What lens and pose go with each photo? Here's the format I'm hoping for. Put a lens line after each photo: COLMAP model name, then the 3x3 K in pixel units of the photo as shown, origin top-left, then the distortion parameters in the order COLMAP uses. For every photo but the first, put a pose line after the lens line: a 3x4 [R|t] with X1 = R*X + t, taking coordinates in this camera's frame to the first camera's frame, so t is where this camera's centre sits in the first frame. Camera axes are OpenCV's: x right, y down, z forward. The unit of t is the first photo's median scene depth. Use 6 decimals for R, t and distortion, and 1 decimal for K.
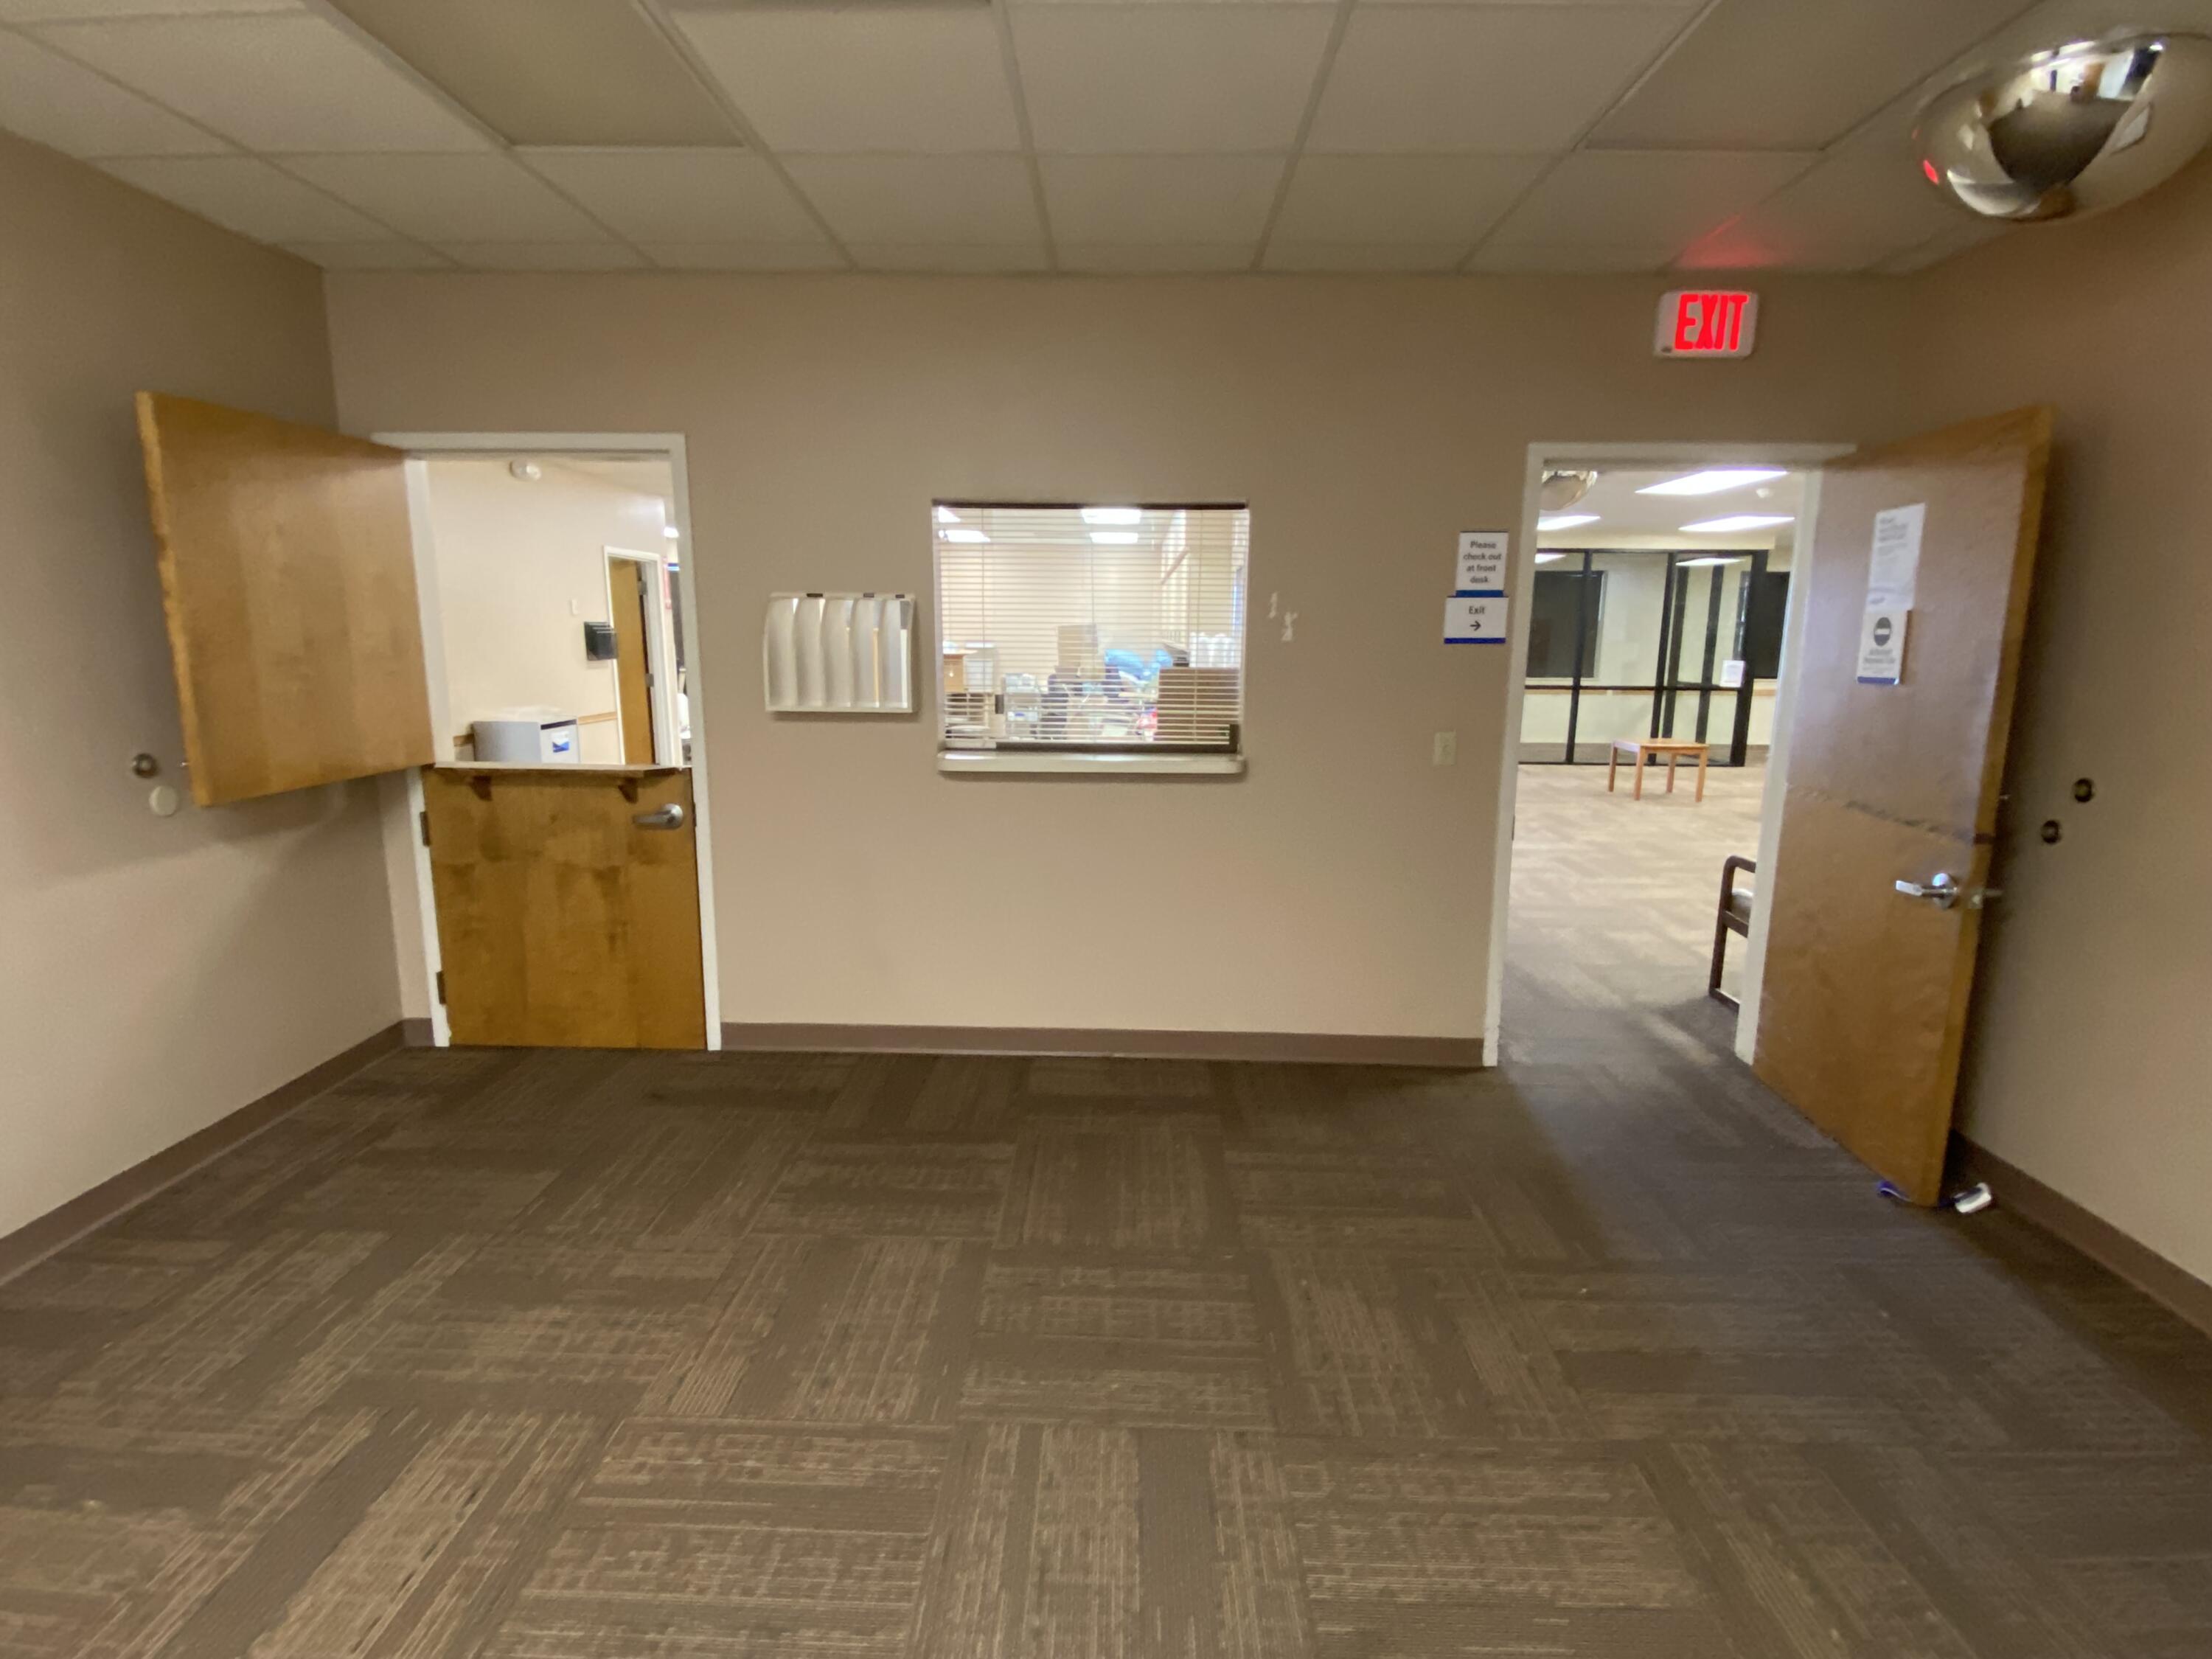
lens RADIAL K [[1102.3, 0, 1094.3], [0, 1102.3, 821.0], [0, 0, 1]] dist [0.000662, -0.008769]
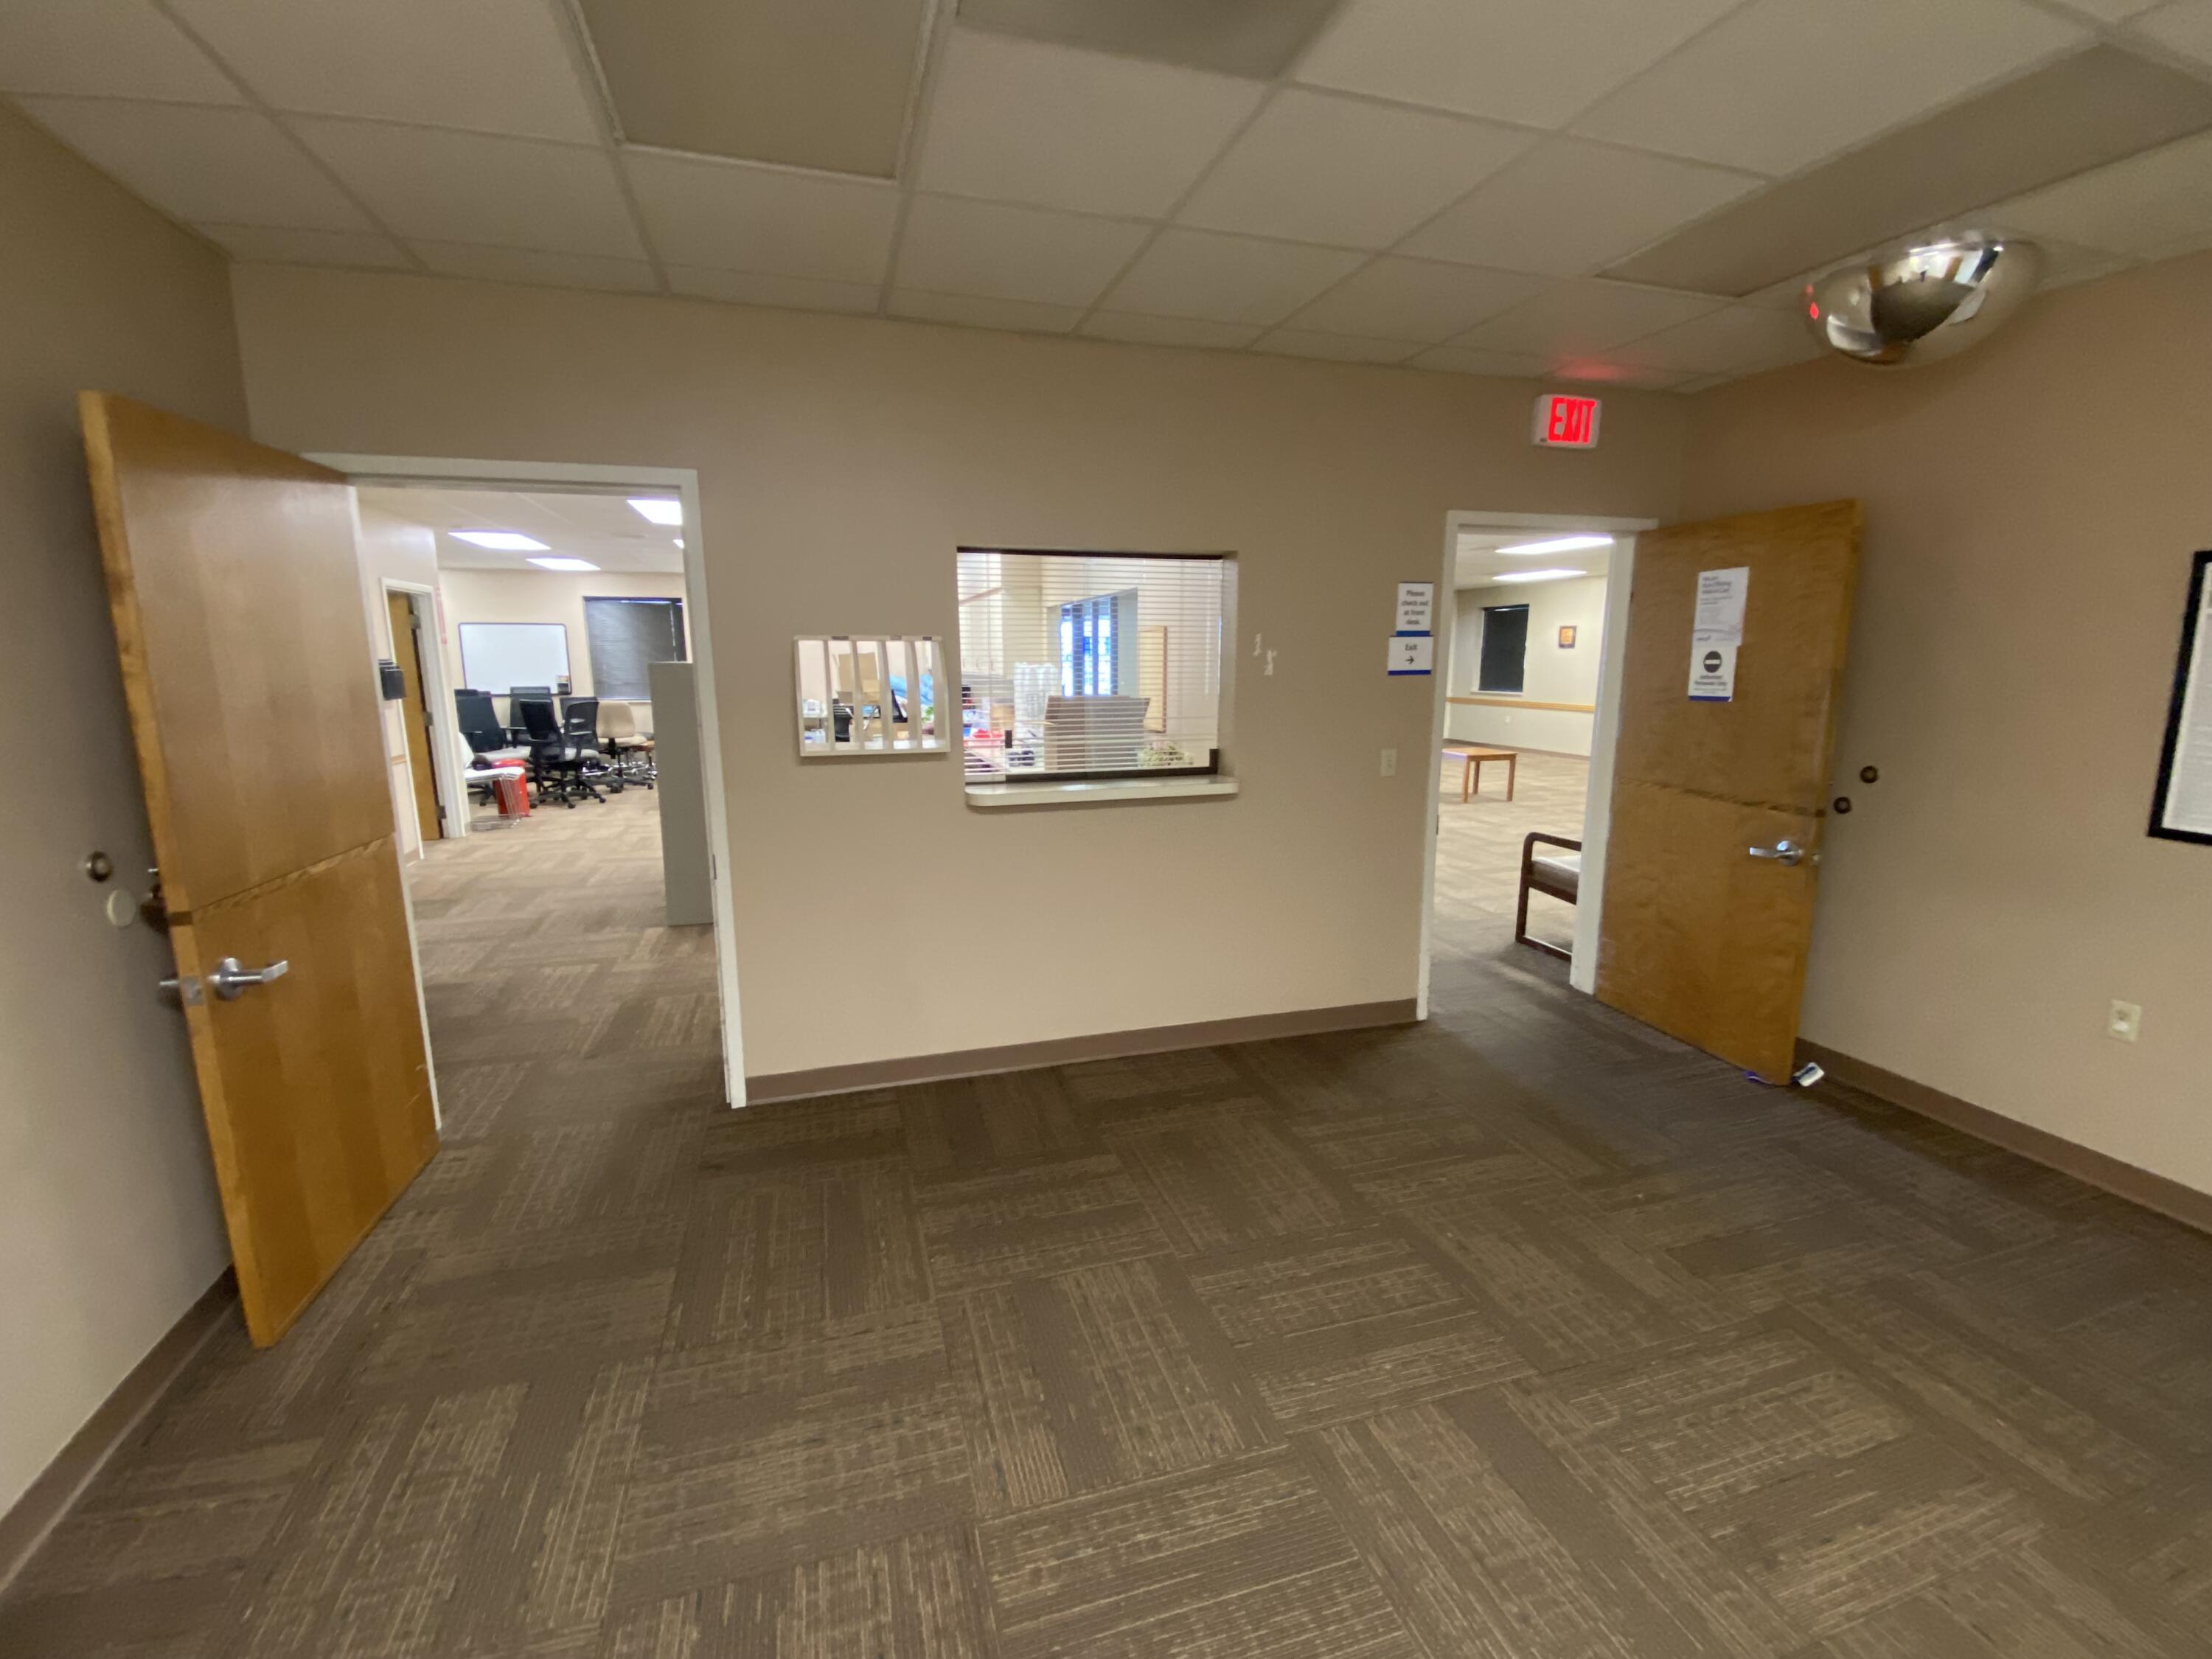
lens RADIAL K [[952.0, 0, 1095.6], [0, 952.0, 825.5], [0, 0, 1]] dist [-0.004954, -0.006987]
pose [[0.950071, -0.066686, 0.304824, -0.390216], [0.064736, 0.997766, 0.016511, -0.044923], [-0.305244, 0.004046, 0.952266, 0.142594]]
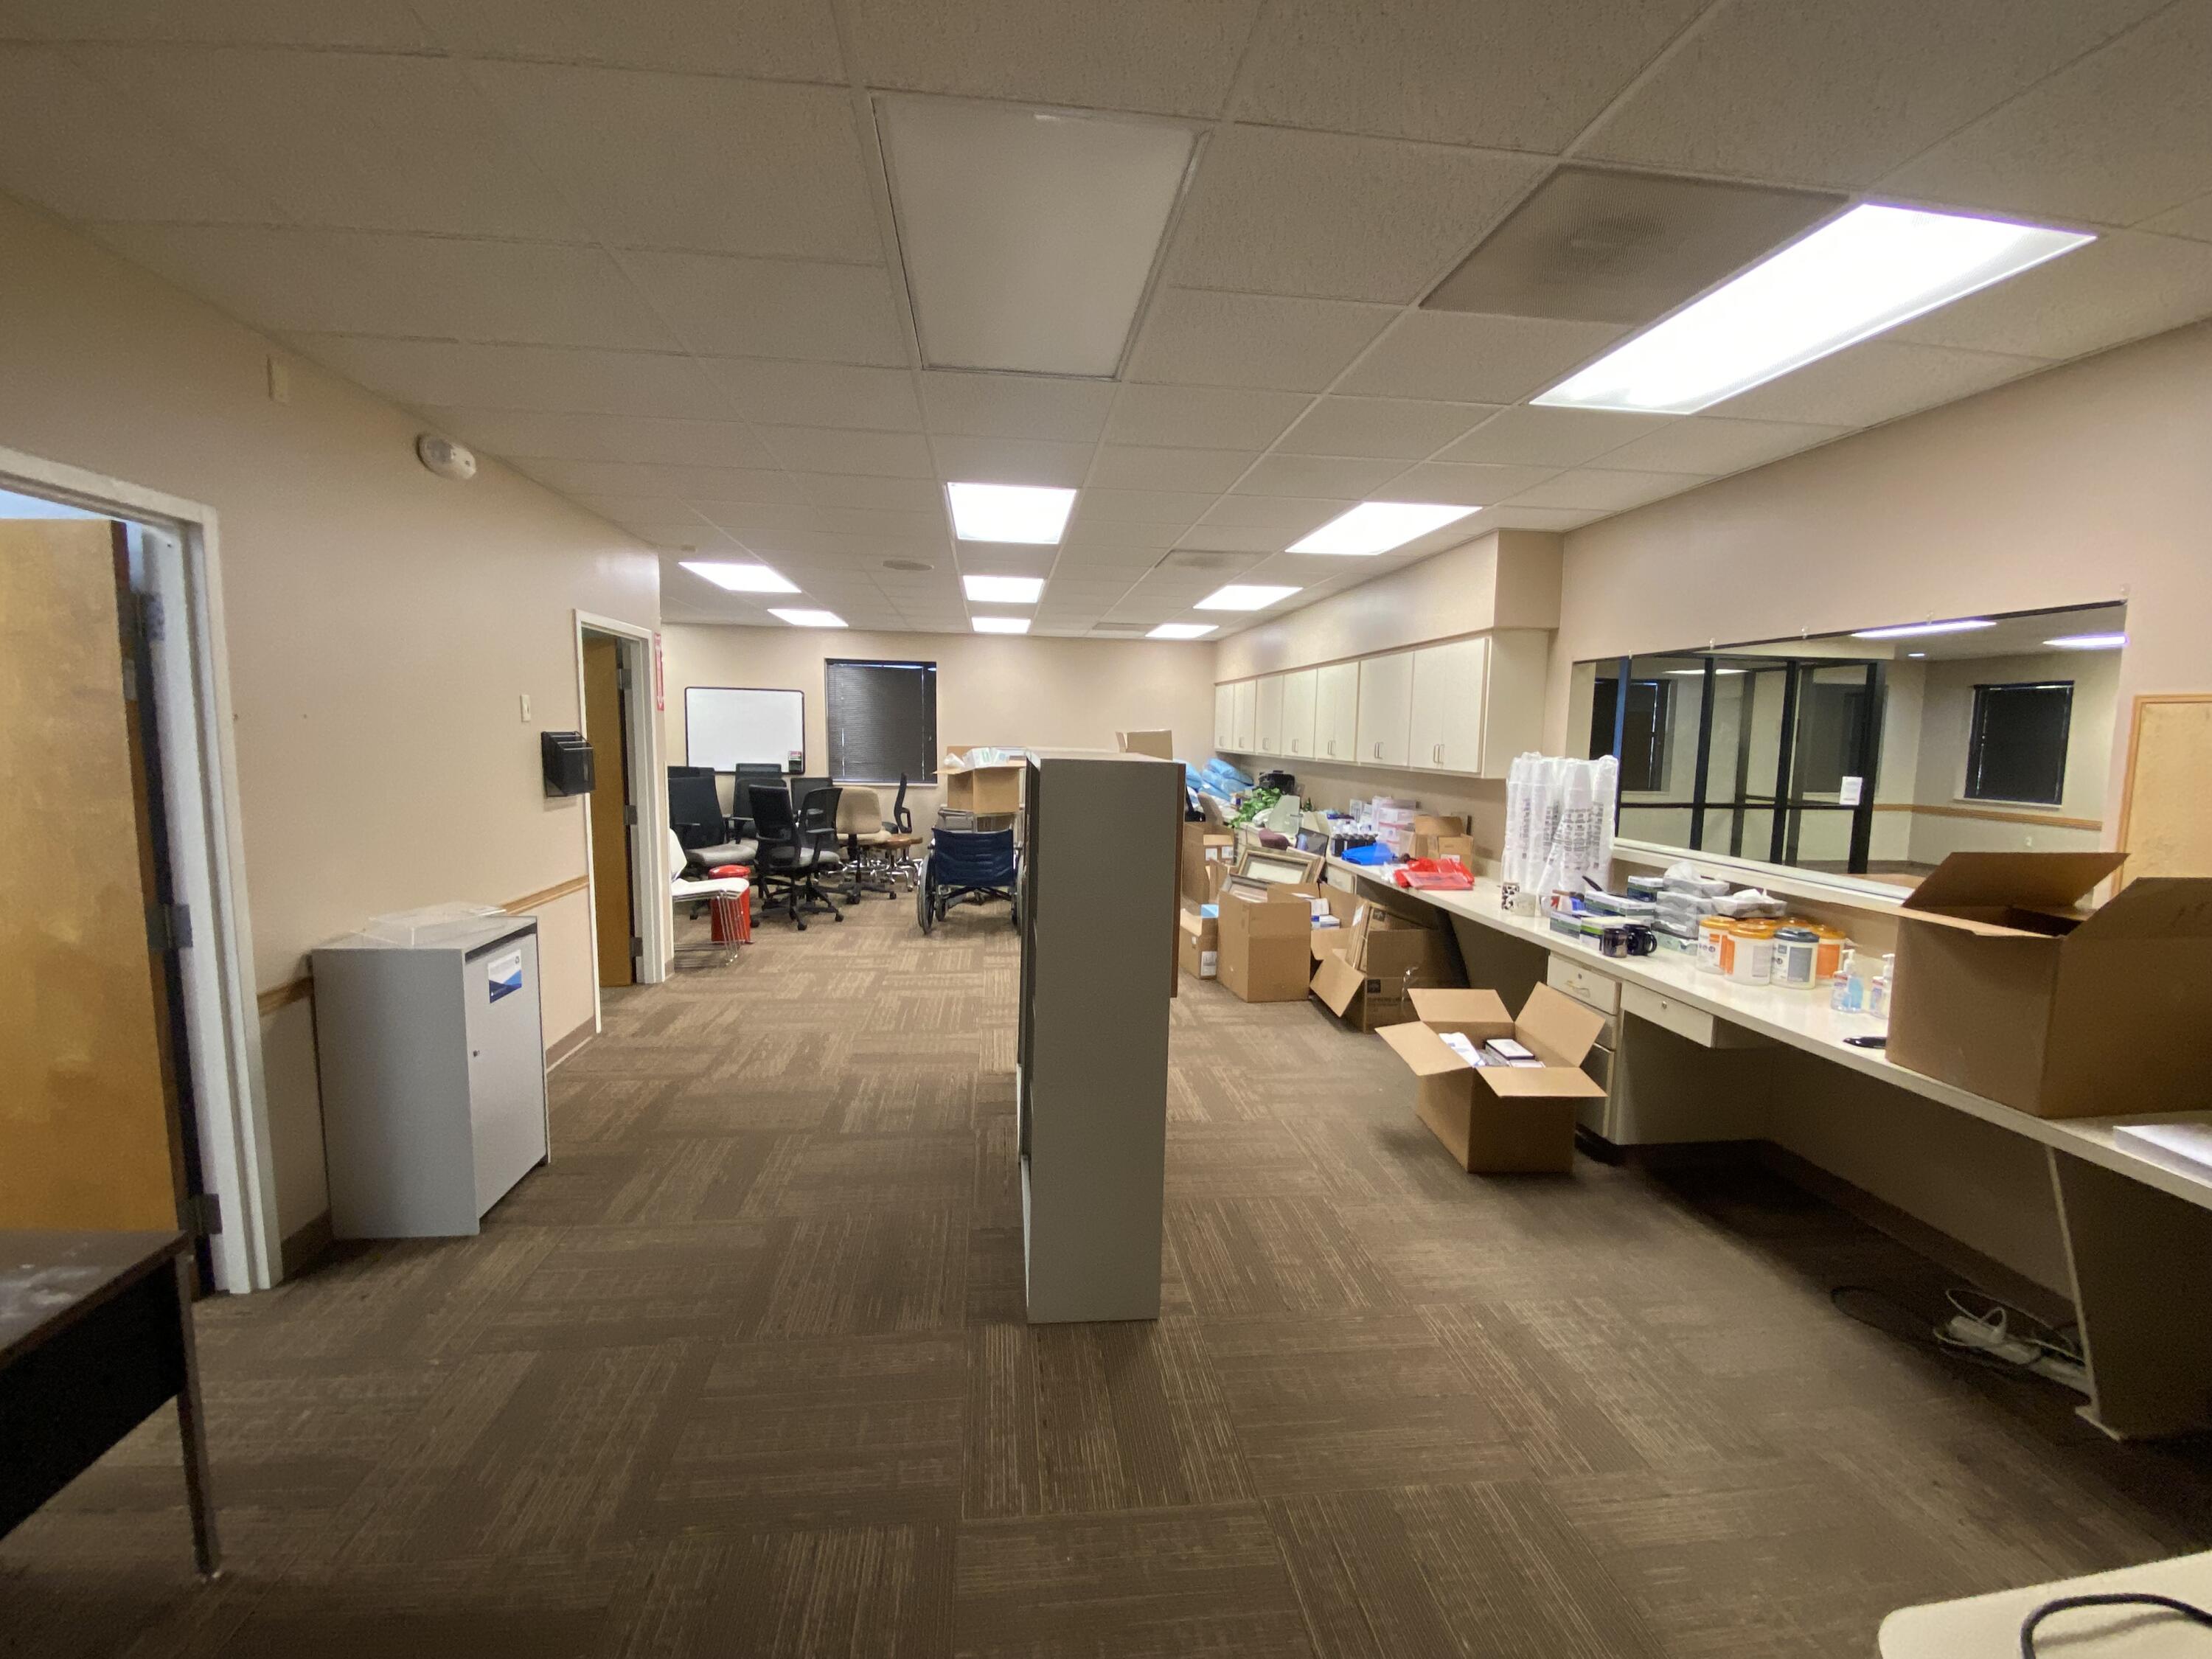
lens RADIAL K [[952.0, 0, 1108.3], [0, 952.0, 826.4], [0, 0, 1]] dist [-0.004954, -0.006987]
pose [[0.989499, -0.008751, 0.144273, -0.694990], [0.018955, 0.997401, -0.069507, -0.263316], [-0.143289, 0.071512, 0.987094, 1.340117]]
